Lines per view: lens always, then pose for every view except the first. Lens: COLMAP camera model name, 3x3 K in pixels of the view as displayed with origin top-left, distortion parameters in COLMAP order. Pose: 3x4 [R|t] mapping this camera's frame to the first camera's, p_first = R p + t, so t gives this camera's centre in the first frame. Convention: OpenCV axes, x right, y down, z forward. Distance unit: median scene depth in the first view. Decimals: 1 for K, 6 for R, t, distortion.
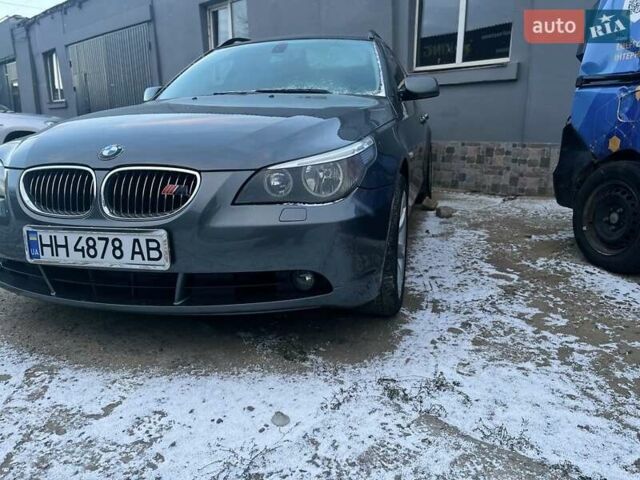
lens RADIAL K [[480.9, 0, 320.0], [0, 480.9, 240.0], [0, 0, 1]] dist [0.095468, -0.130768]
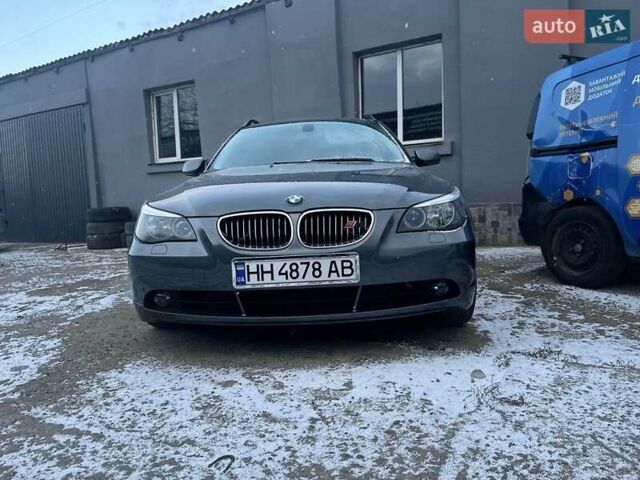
lens RADIAL K [[480.9, 0, 320.0], [0, 480.9, 240.0], [0, 0, 1]] dist [0.095468, -0.130768]
pose [[0.973287, -0.045641, 0.225010, -0.673619], [0.079879, 0.986129, -0.145496, 0.124079], [-0.215248, 0.159583, 0.963432, -0.261458]]
